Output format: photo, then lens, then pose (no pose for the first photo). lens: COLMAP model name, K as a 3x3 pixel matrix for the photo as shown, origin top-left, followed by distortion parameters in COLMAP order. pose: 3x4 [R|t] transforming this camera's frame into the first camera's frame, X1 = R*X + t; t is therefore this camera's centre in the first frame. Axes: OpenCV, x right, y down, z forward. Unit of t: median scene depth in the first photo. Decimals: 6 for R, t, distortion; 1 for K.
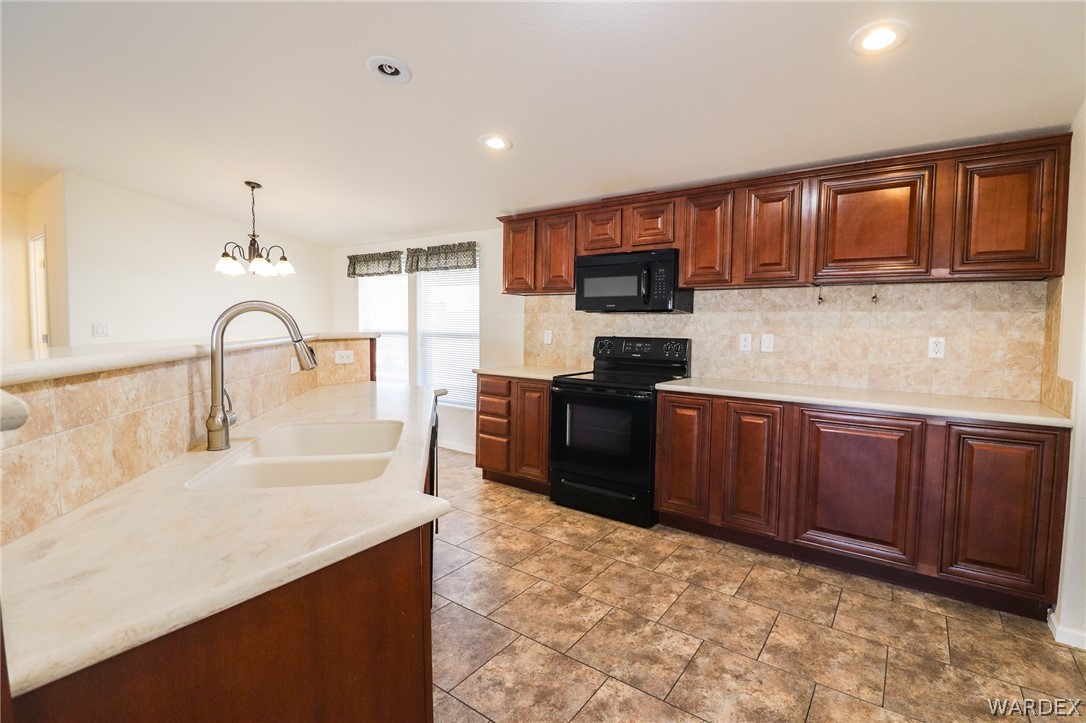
lens RADIAL K [[502.1, 0, 549.4], [0, 502.1, 354.9], [0, 0, 1]] dist [-0.000426, -0.012171]
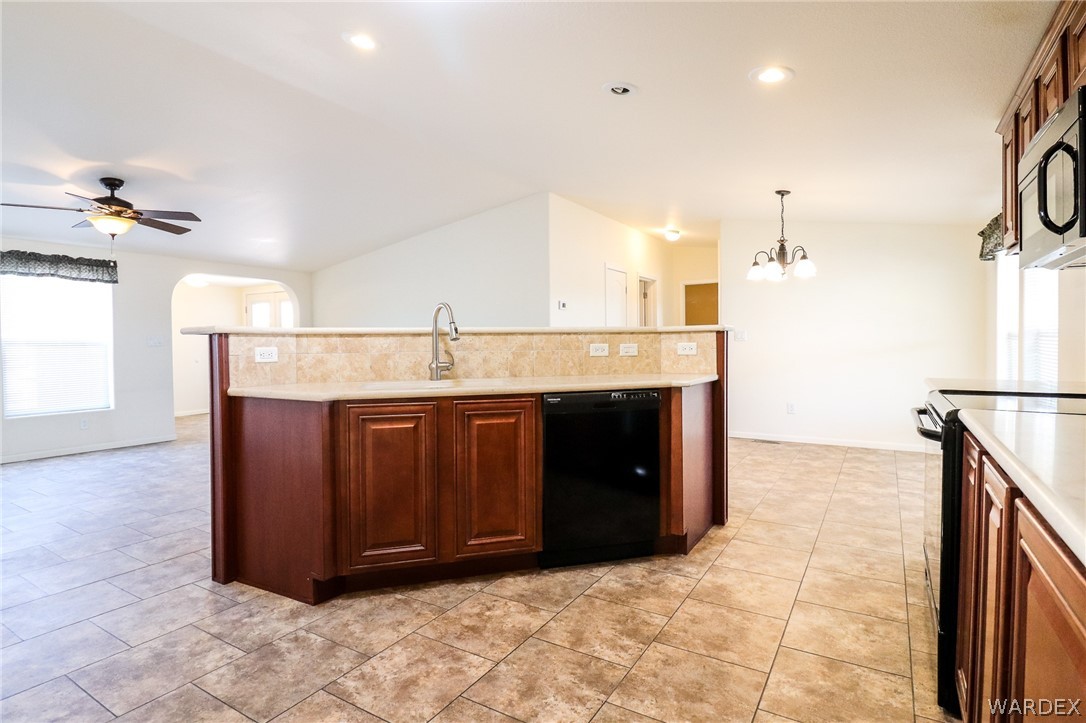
lens RADIAL K [[553.6, 0, 547.6], [0, 553.6, 353.6], [0, 0, 1]] dist [0.003158, -0.013481]
pose [[0.077178, 0.006788, -0.996994, 0.692228], [-0.052033, 0.998642, 0.002772, 0.025384], [0.995659, 0.051663, 0.077426, 0.576717]]
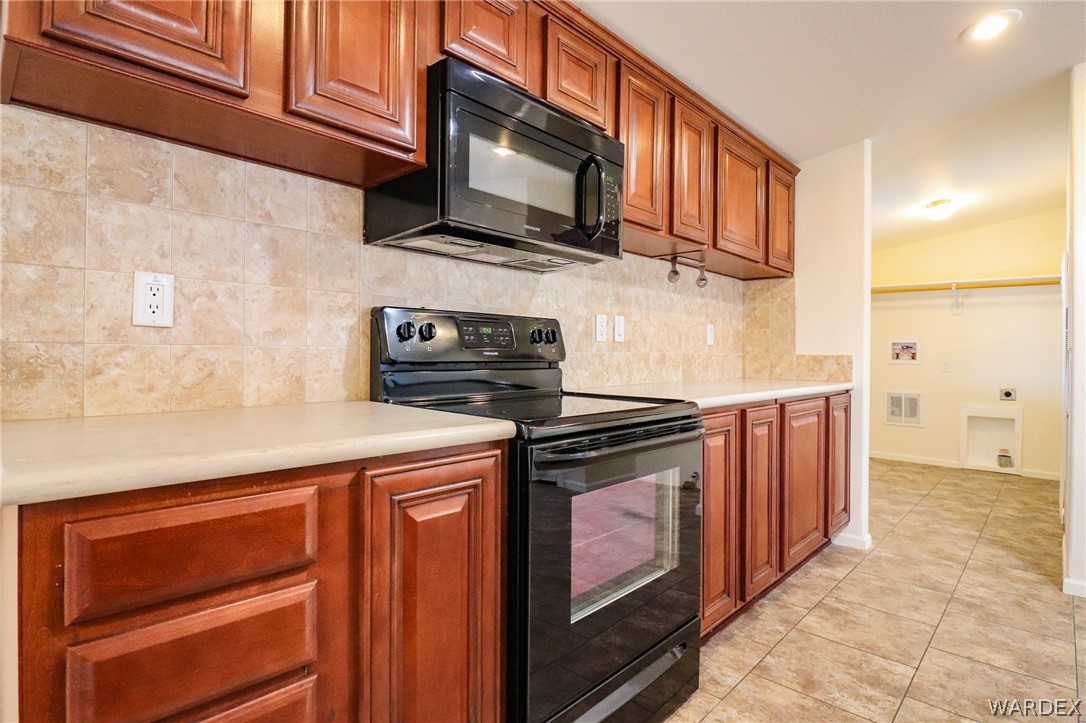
lens RADIAL K [[553.6, 0, 545.9], [0, 553.6, 353.6], [0, 0, 1]] dist [0.003158, -0.013481]
pose [[0.125679, -0.013012, 0.991986, -0.363548], [0.048576, 0.998795, 0.006947, -0.000129], [-0.990881, 0.047313, 0.126160, 1.073453]]
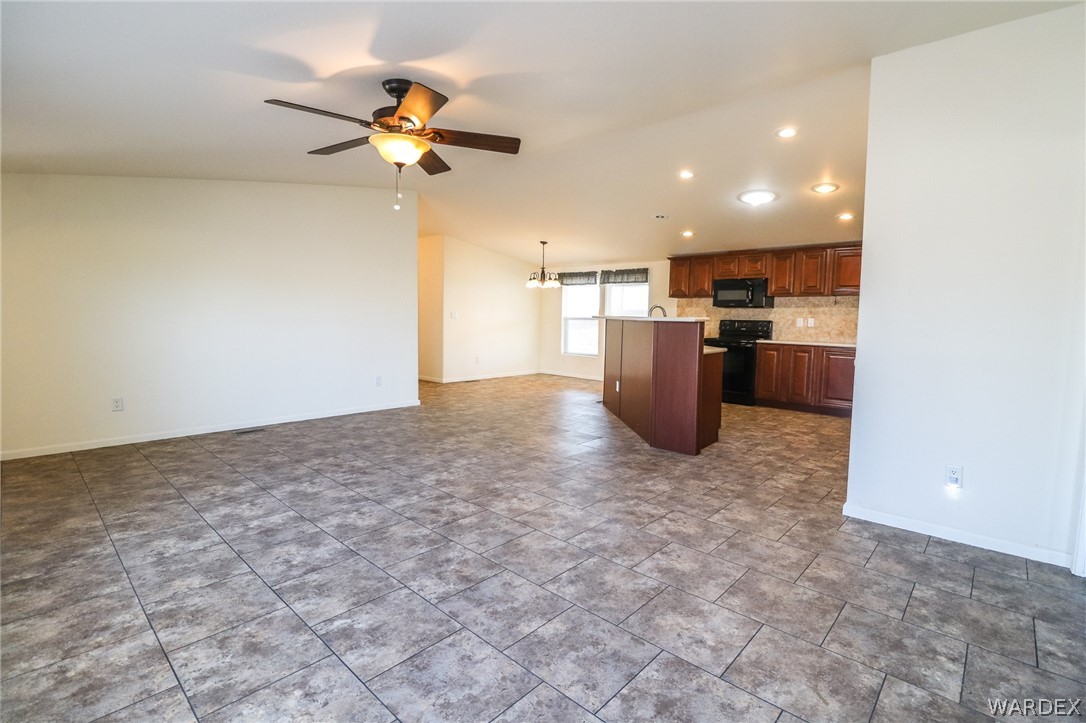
lens RADIAL K [[502.1, 0, 547.8], [0, 502.1, 356.4], [0, 0, 1]] dist [-0.000426, -0.012171]
pose [[0.993301, 0.015071, -0.114572, -0.446849], [-0.013060, 0.999748, 0.018283, 0.100563], [0.114819, -0.016664, 0.993247, -1.302017]]
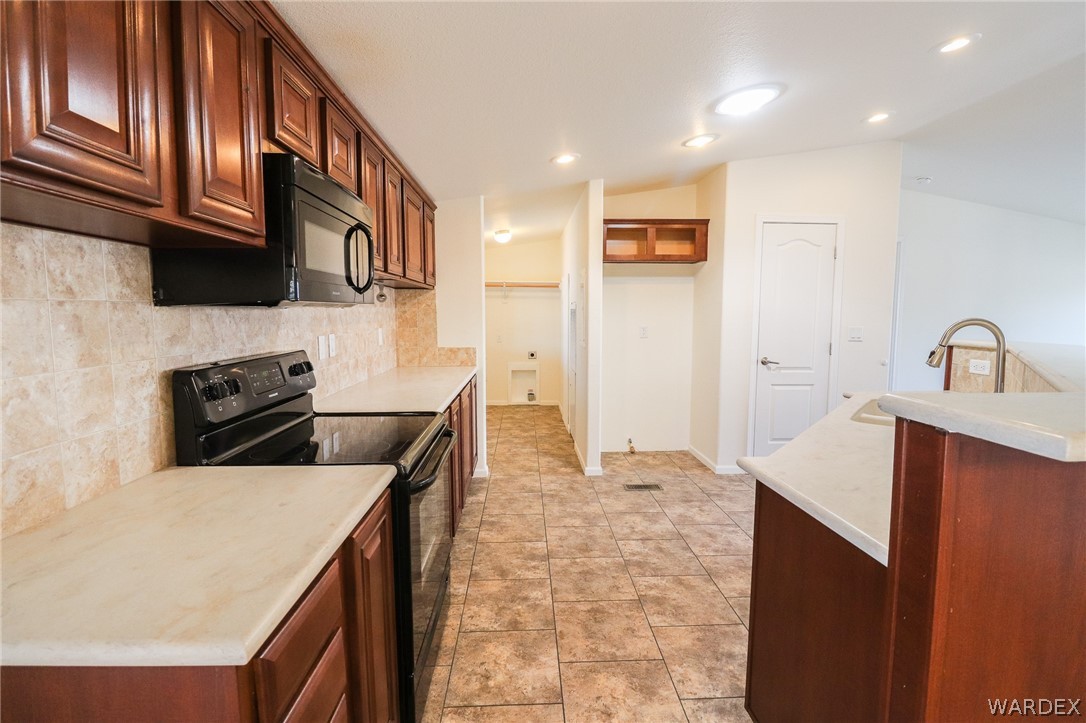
lens RADIAL K [[502.1, 0, 548.5], [0, 502.1, 353.9], [0, 0, 1]] dist [-0.000426, -0.012171]
pose [[-0.624400, -0.079651, 0.777033, -0.435103], [0.036752, 0.990690, 0.131086, -0.110124], [-0.780239, 0.110407, -0.615660, 1.308299]]
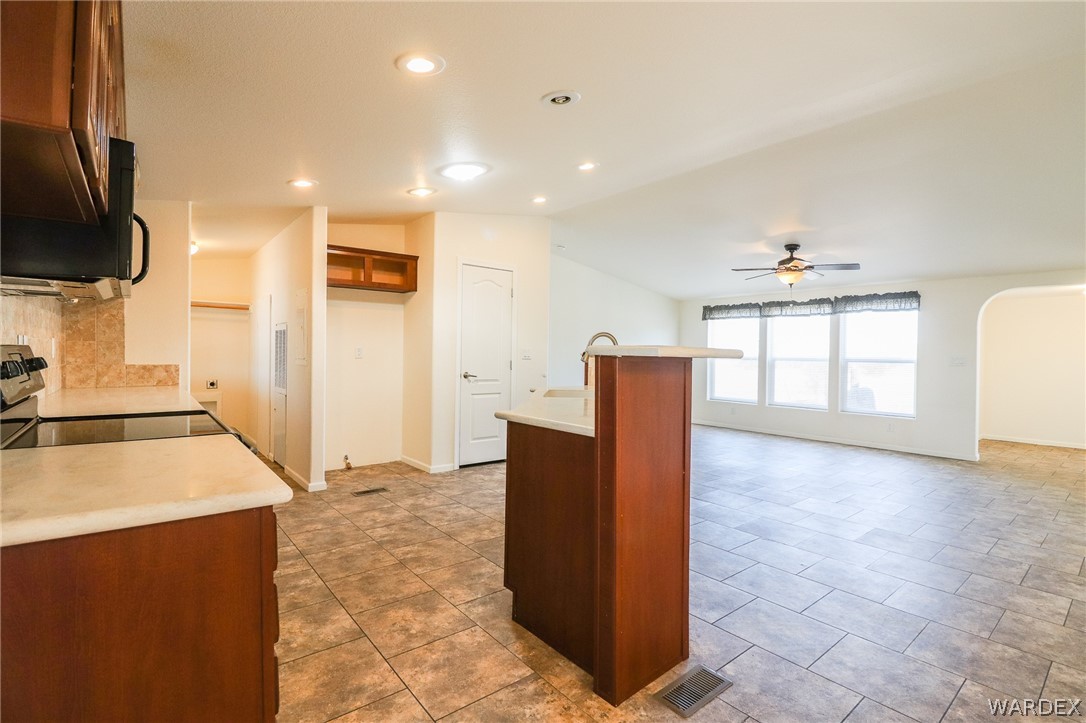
lens RADIAL K [[502.1, 0, 546.4], [0, 502.1, 356.9], [0, 0, 1]] dist [-0.000426, -0.012171]
pose [[-0.965357, -0.028358, 0.259385, -0.437664], [-0.010802, 0.997568, 0.068860, -0.070729], [-0.260707, 0.063673, -0.963316, 1.553654]]
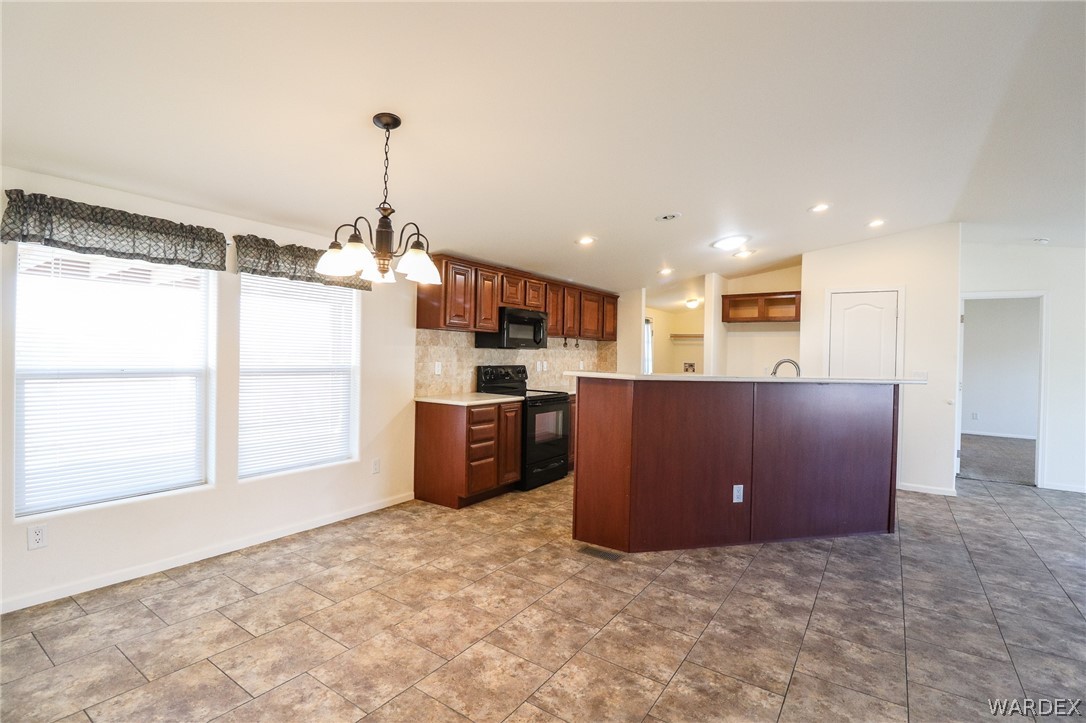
lens RADIAL K [[502.1, 0, 545.9], [0, 502.1, 354.9], [0, 0, 1]] dist [-0.000426, -0.012171]
pose [[-0.026566, -0.017848, 0.999488, -1.532453], [0.036281, 0.999165, 0.018807, -0.106733], [-0.998988, 0.036762, -0.025896, 1.113151]]
